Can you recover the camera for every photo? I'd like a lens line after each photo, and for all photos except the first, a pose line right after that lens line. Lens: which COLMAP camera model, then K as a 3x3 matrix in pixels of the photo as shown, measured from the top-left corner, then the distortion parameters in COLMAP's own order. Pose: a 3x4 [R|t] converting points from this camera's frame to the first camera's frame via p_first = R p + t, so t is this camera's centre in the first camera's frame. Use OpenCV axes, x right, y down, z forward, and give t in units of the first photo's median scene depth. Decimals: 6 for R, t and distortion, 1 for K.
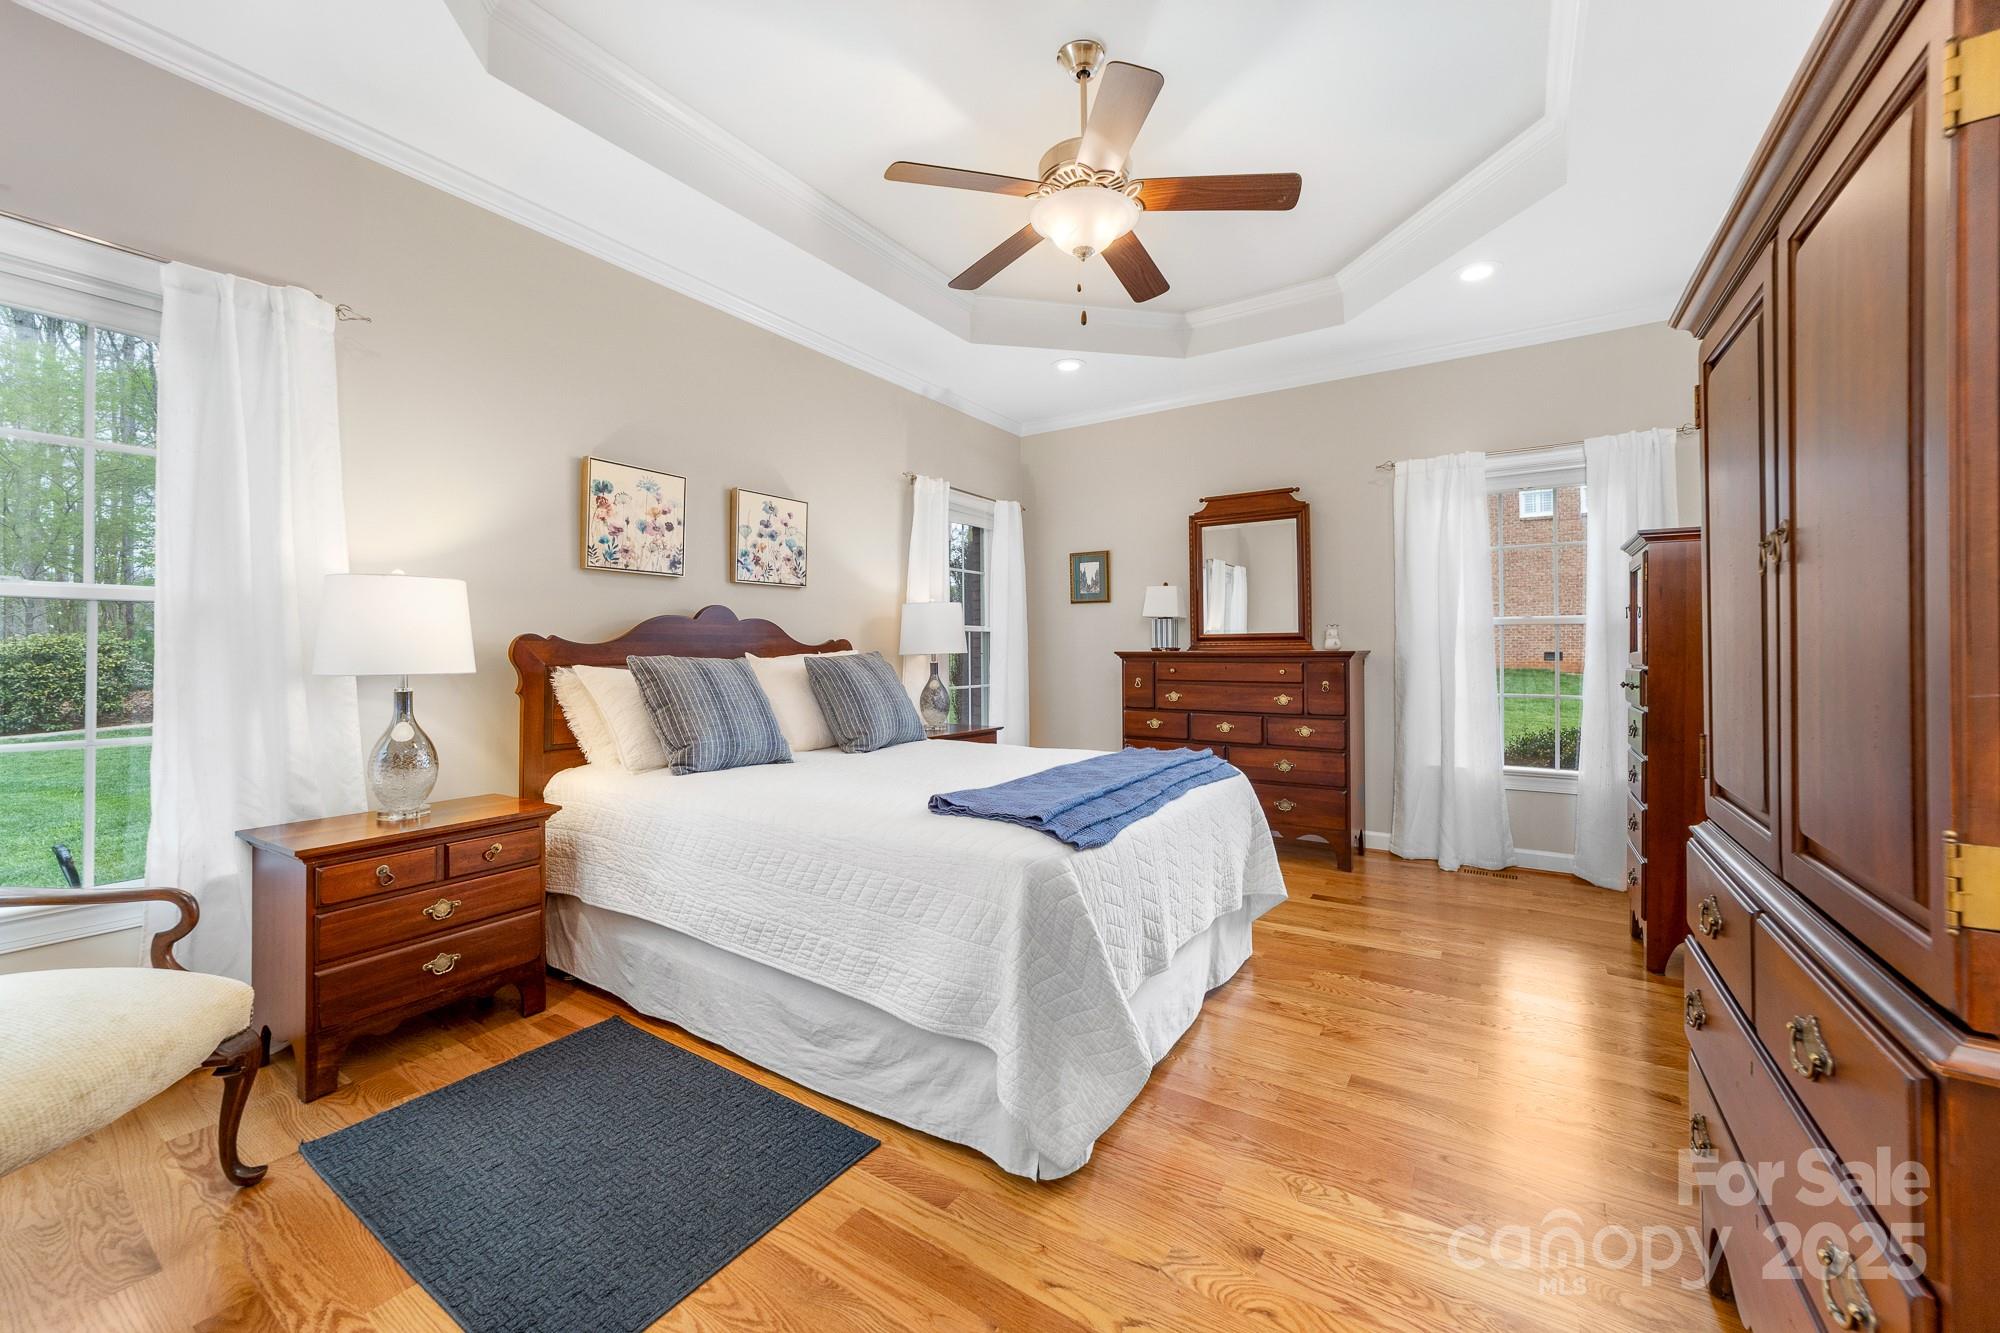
lens RADIAL K [[776.9, 0, 1000.9], [0, 776.9, 651.9], [0, 0, 1]] dist [-0.013811, 0.000330]
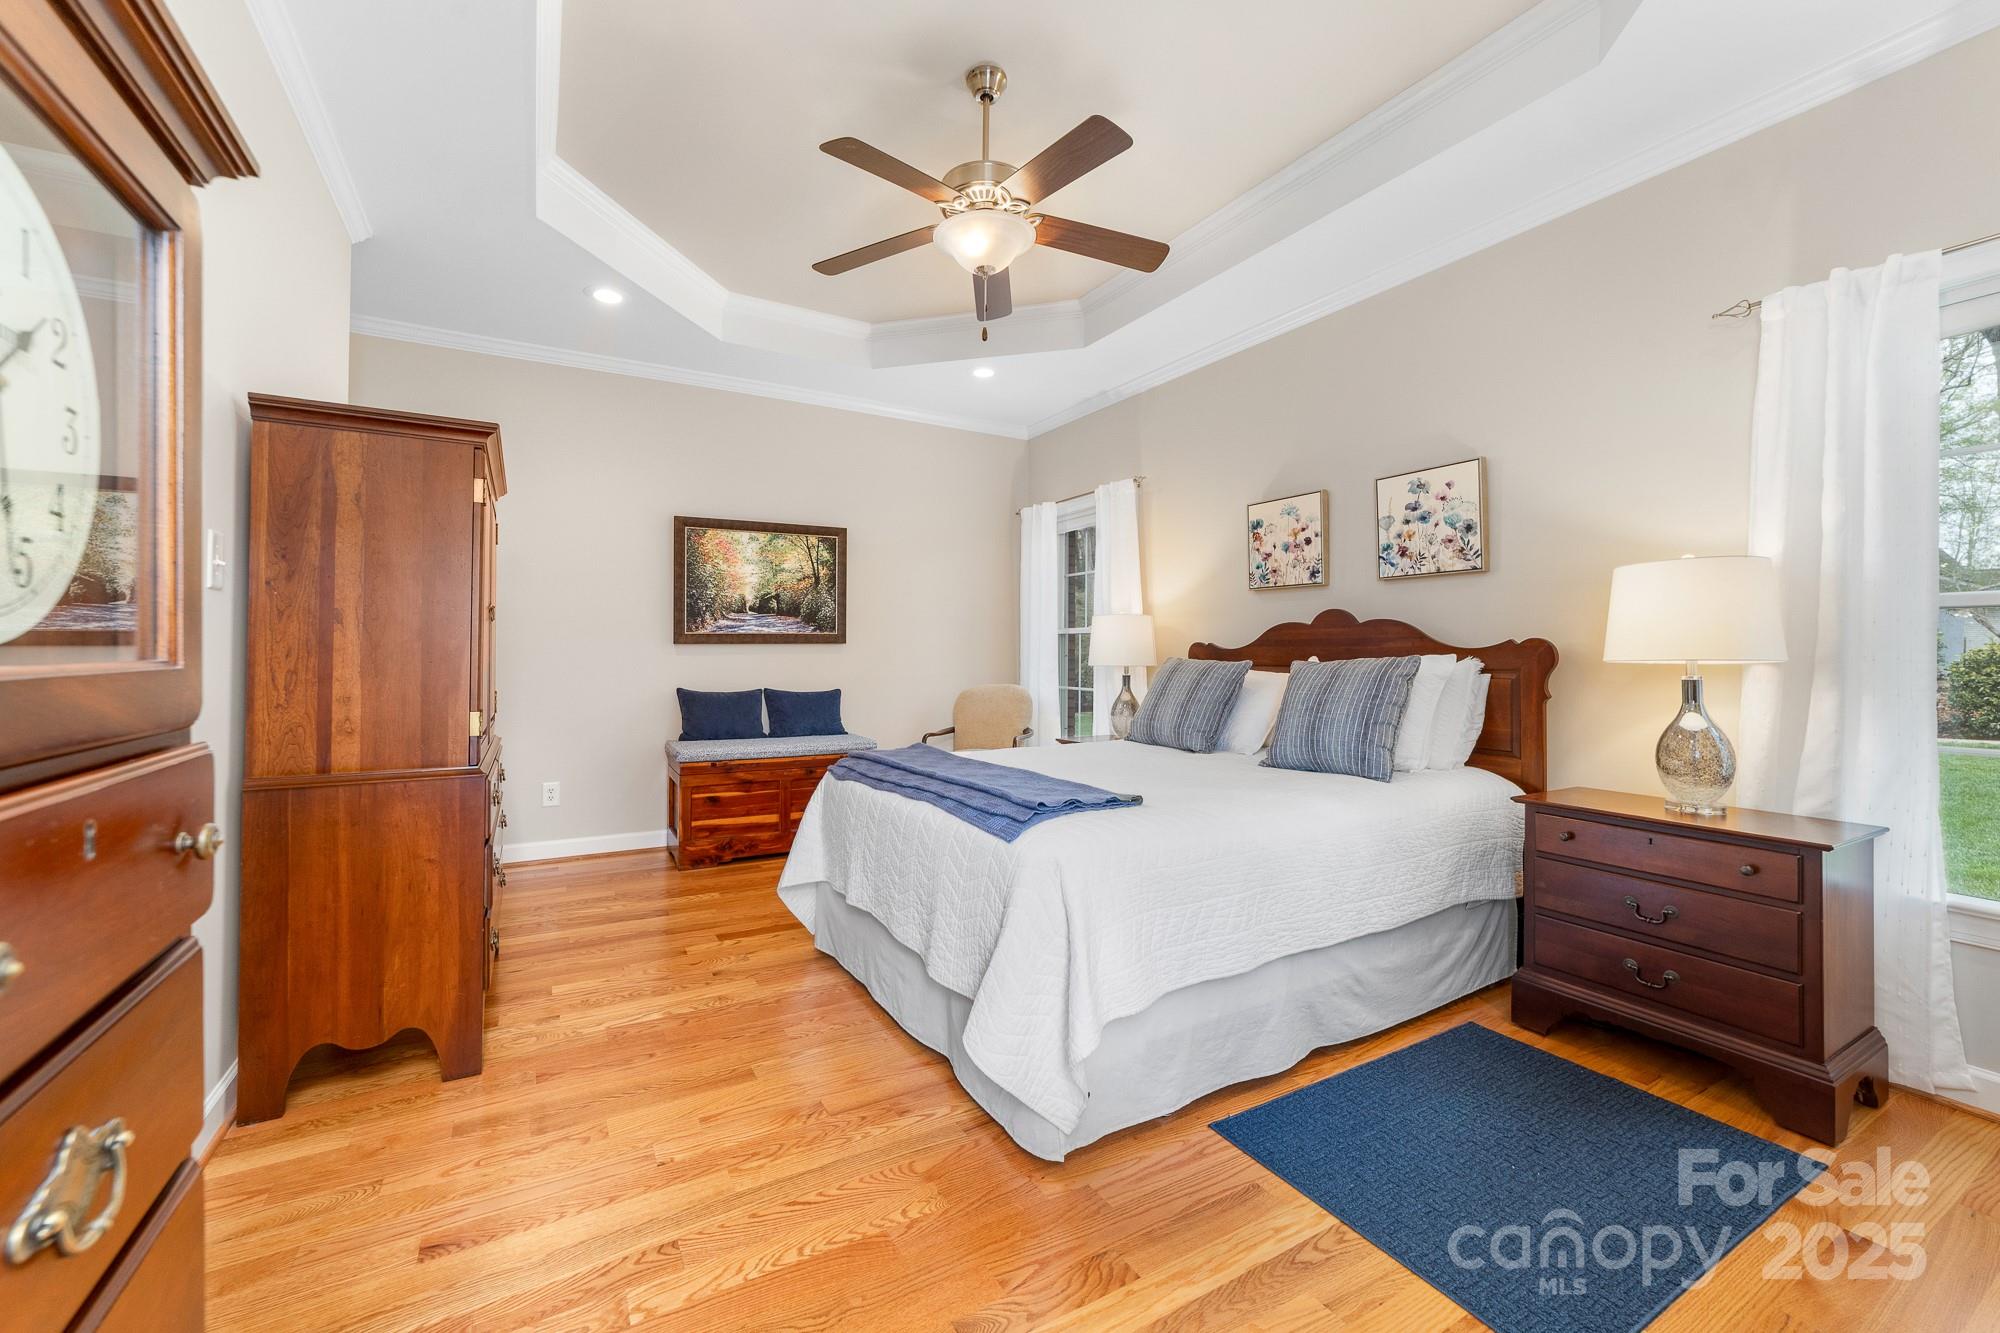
lens RADIAL K [[776.9, 0, 997.9], [0, 776.9, 654.3], [0, 0, 1]] dist [-0.013811, 0.000330]
pose [[-0.431701, 0.027573, -0.901595, 0.754853], [0.022603, 0.999550, 0.019746, -0.031581], [0.901734, -0.011854, -0.432129, 1.064003]]
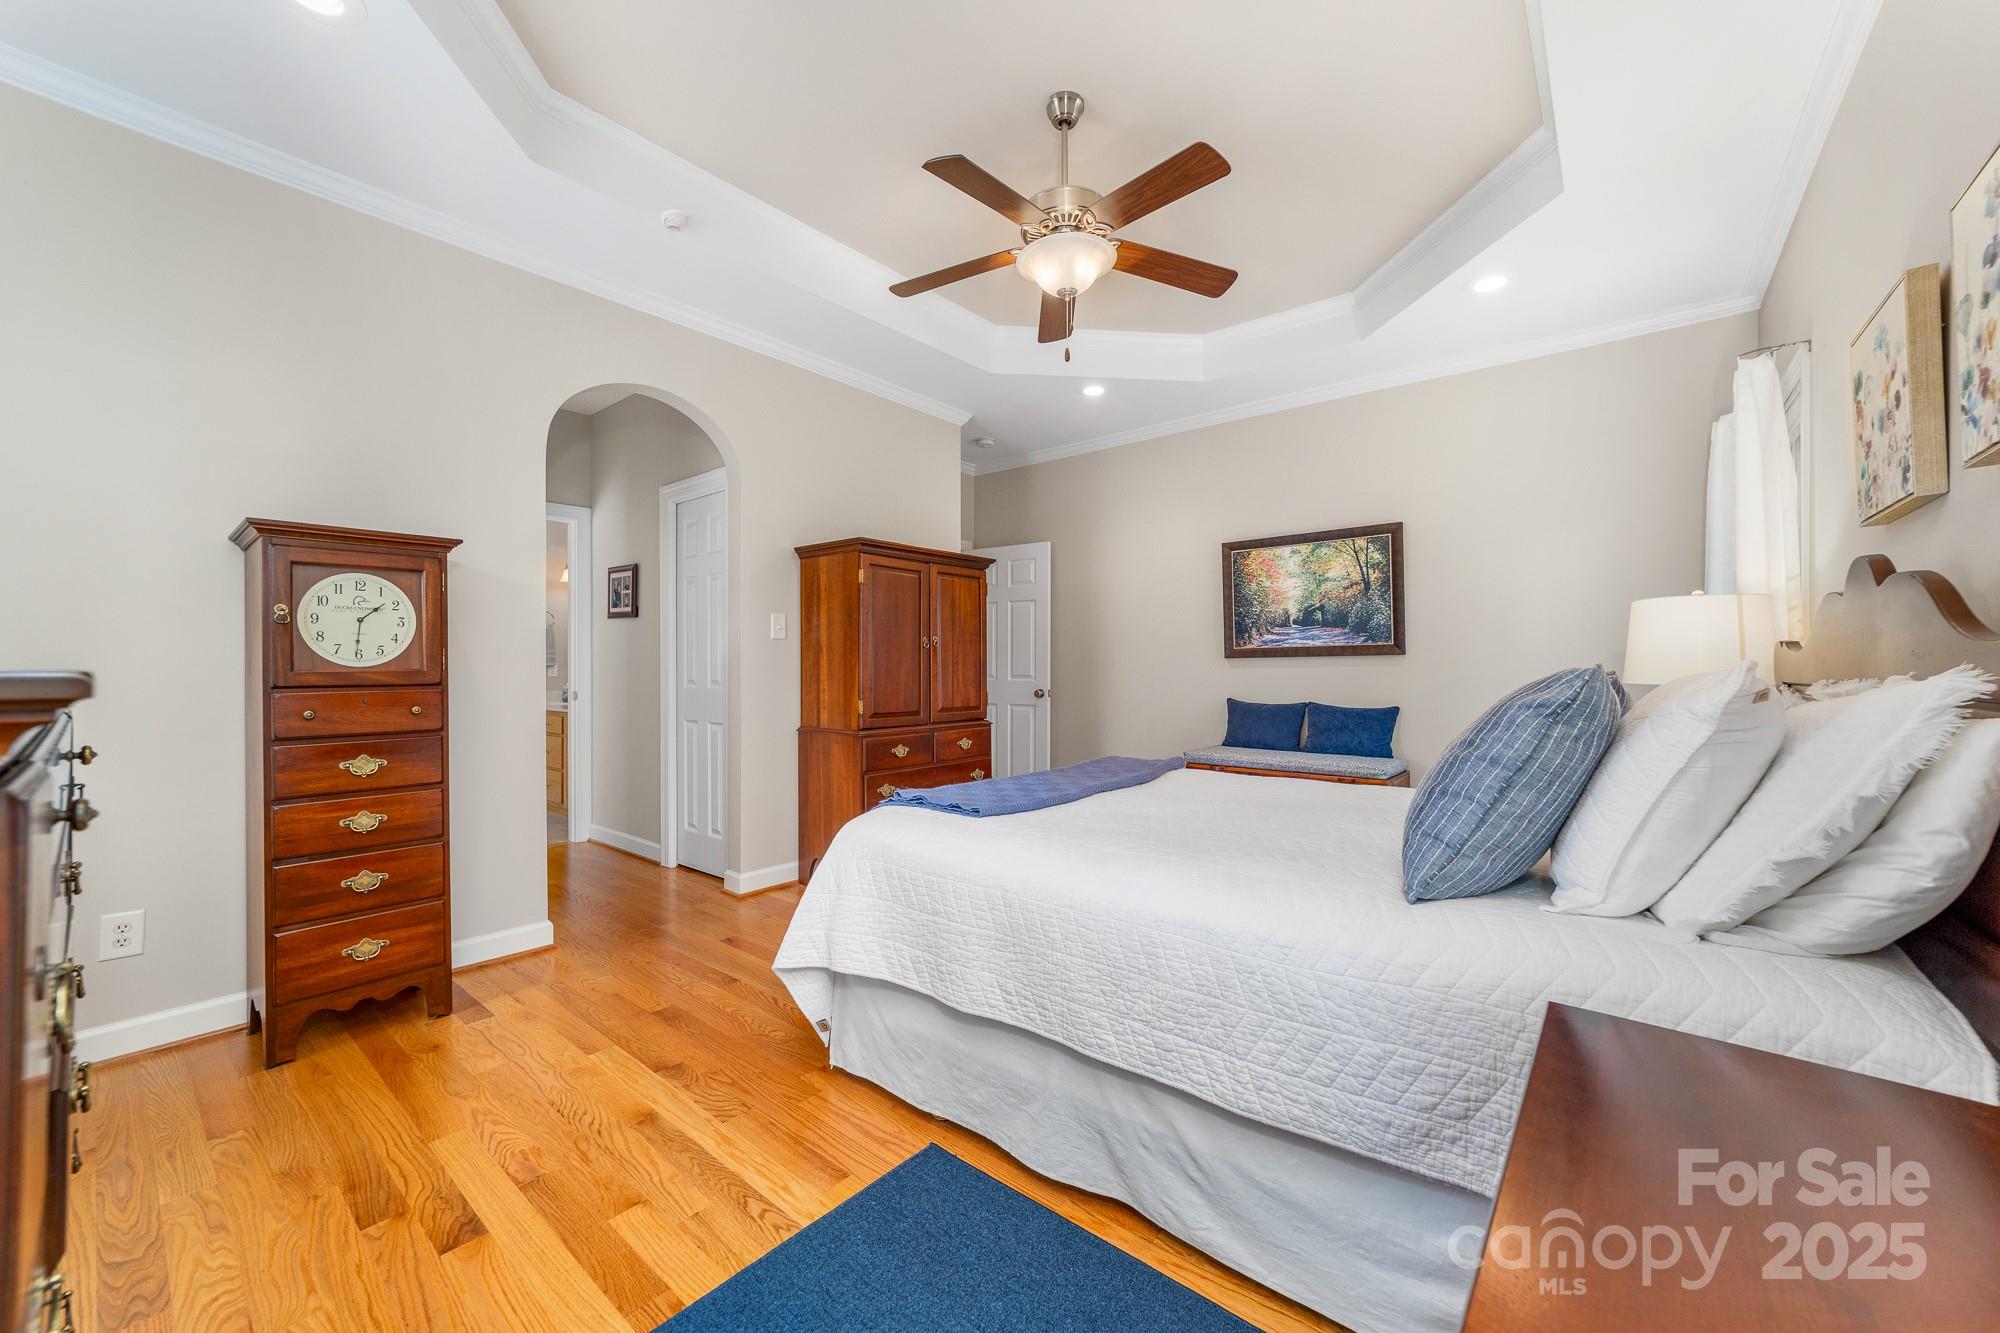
lens RADIAL K [[776.9, 0, 999.5], [0, 776.9, 674.5], [0, 0, 1]] dist [-0.013811, 0.000330]
pose [[-0.994918, 0.029014, 0.096422, 0.082698], [0.028182, 0.999553, -0.009973, -0.002639], [-0.096669, -0.007205, -0.995291, 1.501987]]
